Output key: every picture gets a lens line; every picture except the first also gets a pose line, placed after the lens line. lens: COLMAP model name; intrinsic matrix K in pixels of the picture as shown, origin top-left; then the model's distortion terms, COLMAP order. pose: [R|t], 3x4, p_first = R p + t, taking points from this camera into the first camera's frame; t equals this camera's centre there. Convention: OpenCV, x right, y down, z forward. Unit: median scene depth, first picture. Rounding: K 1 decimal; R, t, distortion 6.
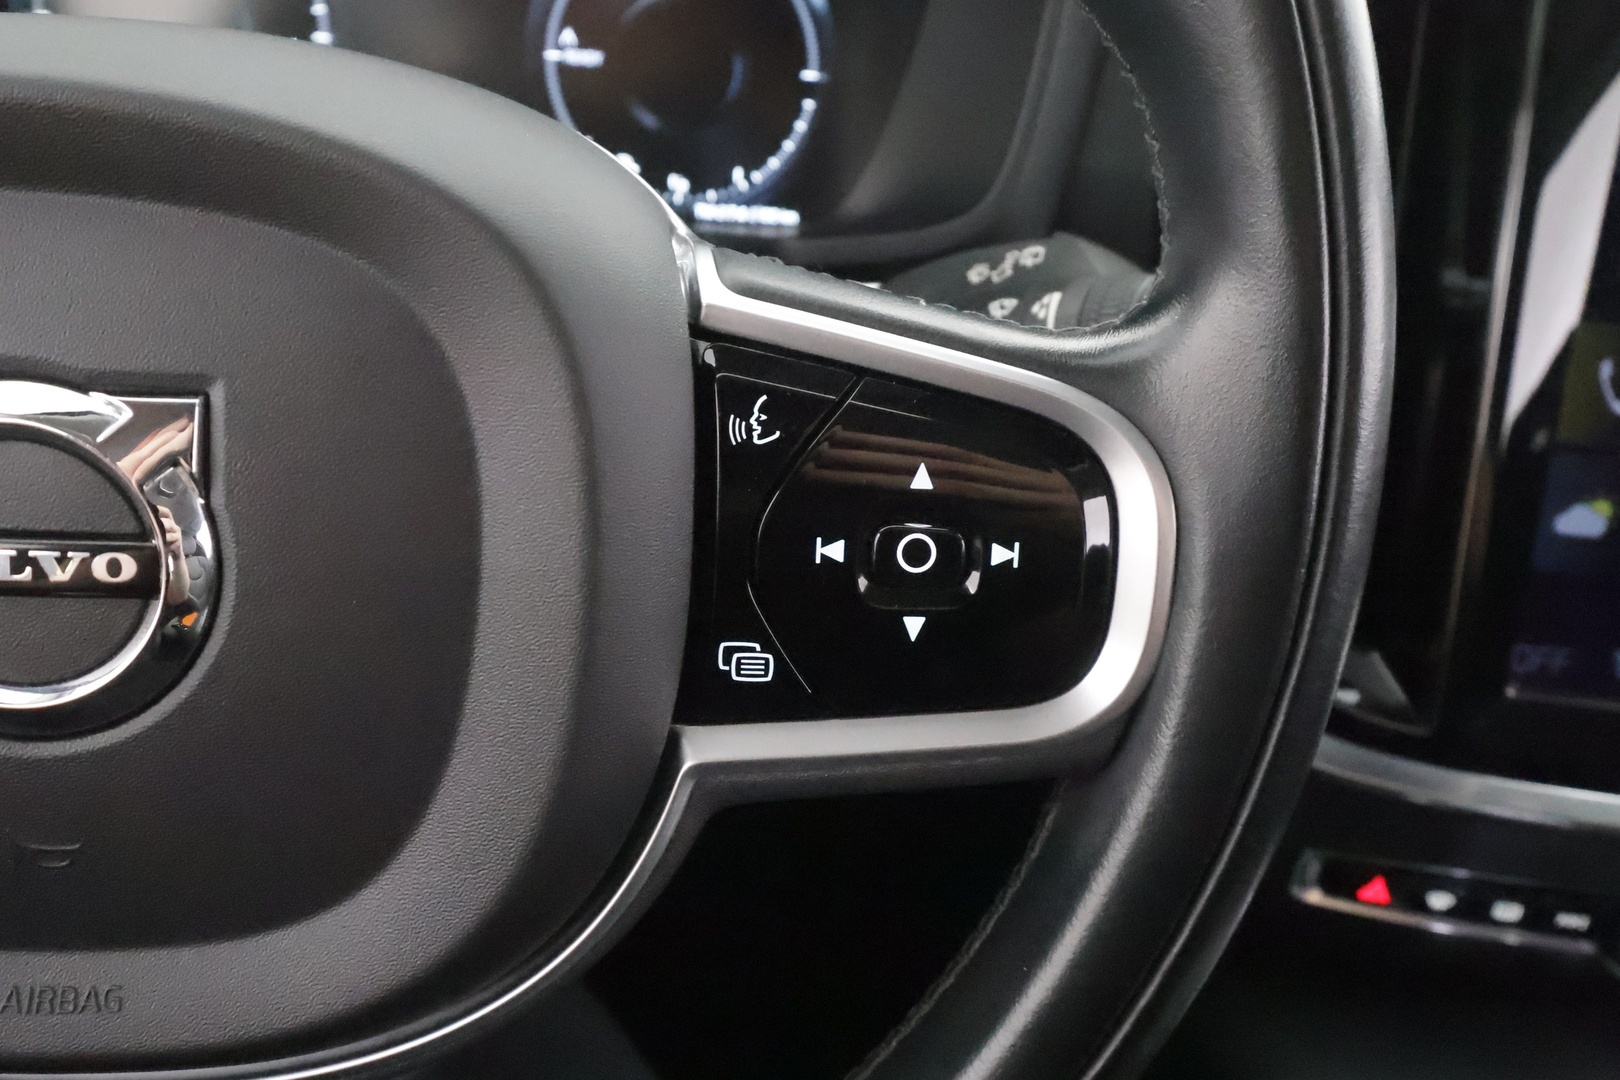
lens RADIAL K [[1336.4, 0, 809.4], [0, 1336.4, 524.6], [0, 0, 1]] dist [-0.002842, 0.002349]
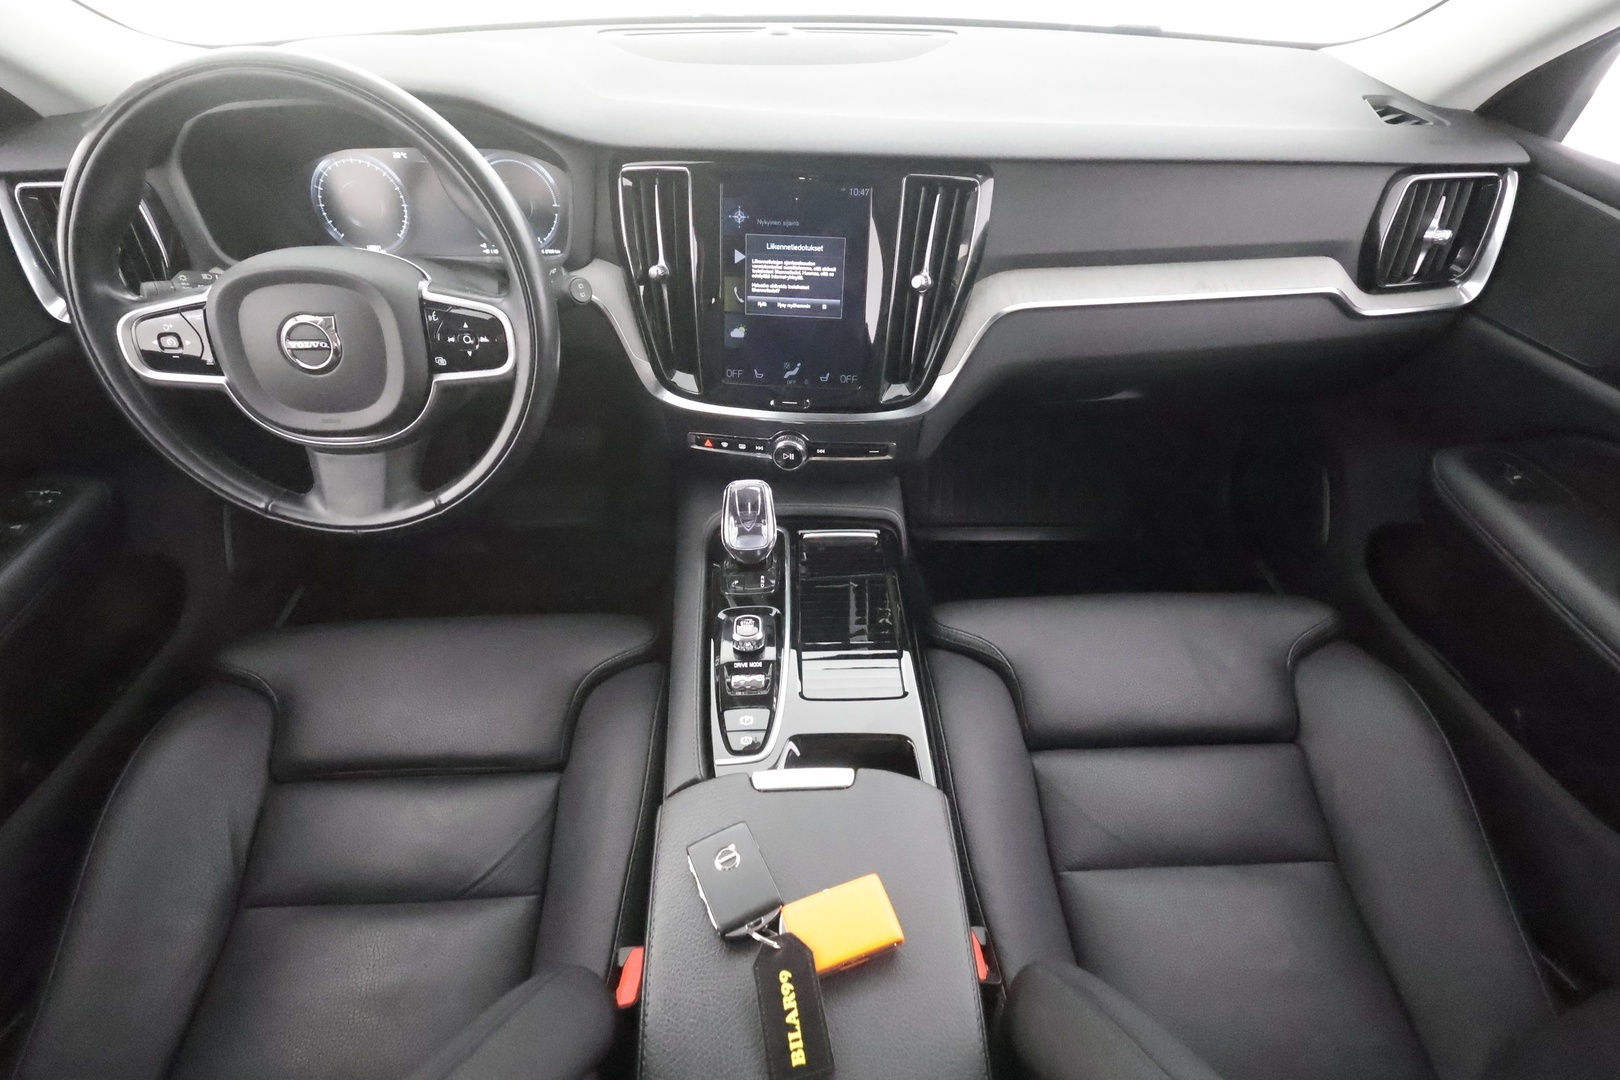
lens RADIAL K [[780.4, 0, 810.0], [0, 780.4, 540.0], [0, 0, 1]] dist [-0.002314, 0.001960]
pose [[0.993523, -0.022833, -0.111317, 1.825250], [0.043180, 0.981984, 0.183964, 0.303303], [0.105111, -0.187579, 0.976609, -2.149699]]
